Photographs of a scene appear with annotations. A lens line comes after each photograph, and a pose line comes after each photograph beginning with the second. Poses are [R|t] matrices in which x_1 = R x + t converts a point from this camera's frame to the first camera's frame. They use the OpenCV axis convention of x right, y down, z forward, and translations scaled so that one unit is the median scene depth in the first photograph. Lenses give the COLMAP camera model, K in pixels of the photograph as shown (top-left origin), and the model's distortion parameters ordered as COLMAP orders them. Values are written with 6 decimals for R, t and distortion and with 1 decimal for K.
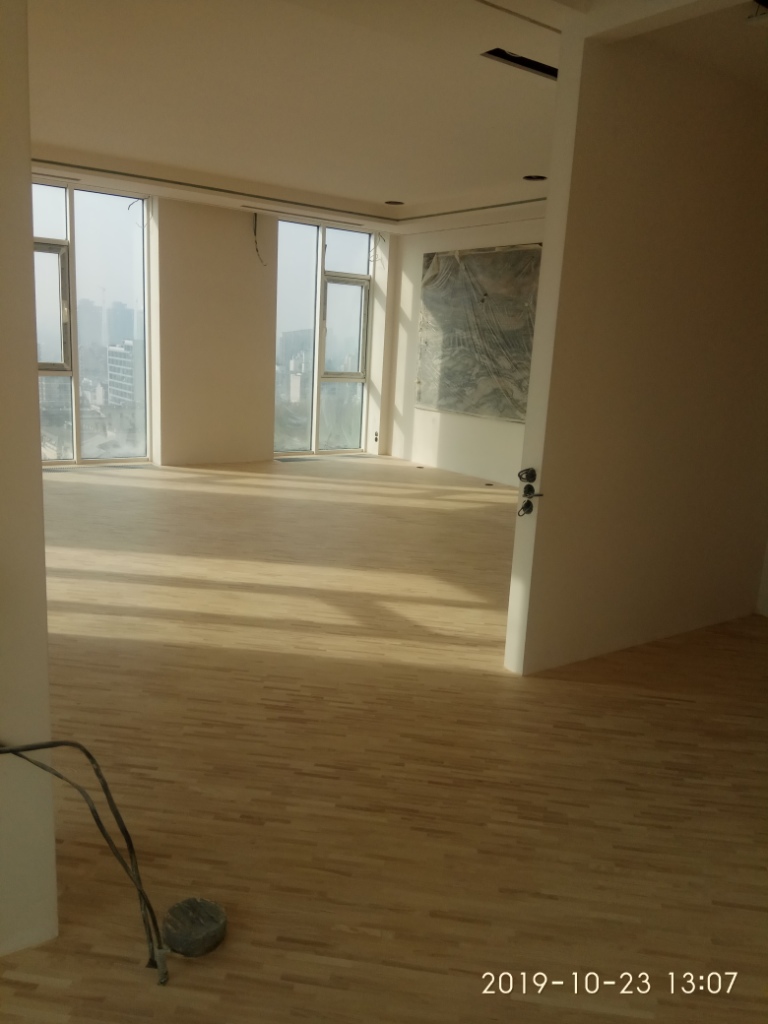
lens RADIAL K [[804.3, 0, 384.0], [0, 804.3, 512.0], [0, 0, 1]] dist [0.118366, -0.226400]
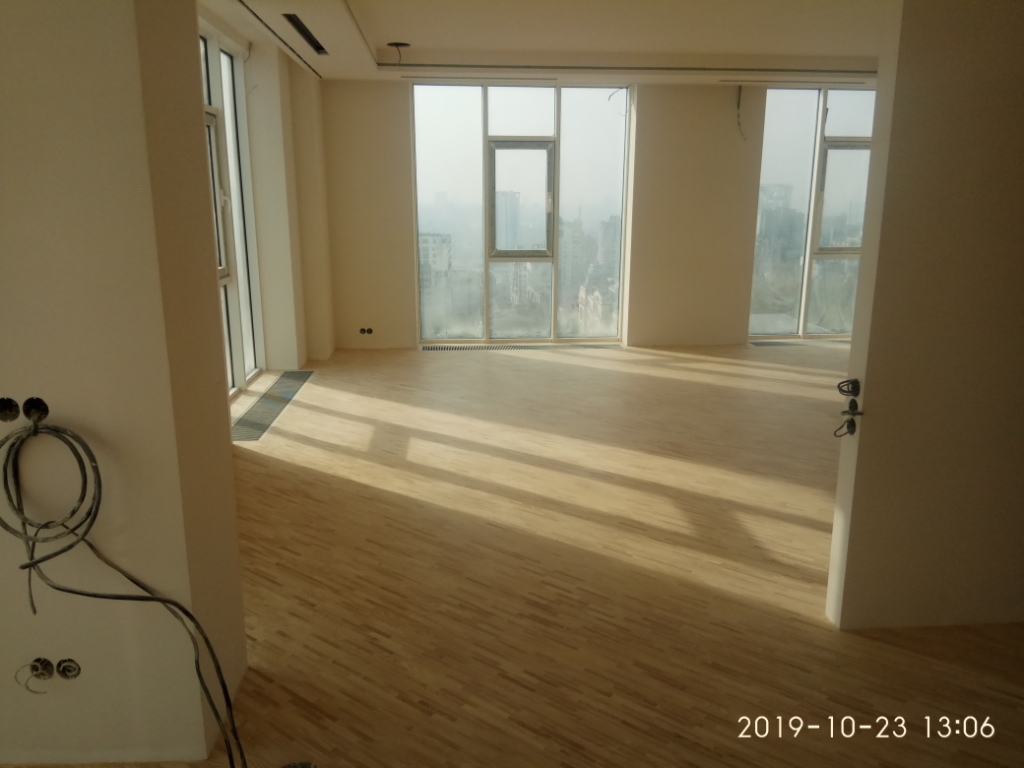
lens RADIAL K [[804.3, 0, 512.0], [0, 804.3, 384.0], [0, 0, 1]] dist [0.118366, -0.226400]
pose [[0.849786, 0.064186, -0.523205, 0.286282], [-0.063988, 0.997780, 0.018479, -0.038104], [0.523229, 0.017776, 0.852007, 0.106321]]
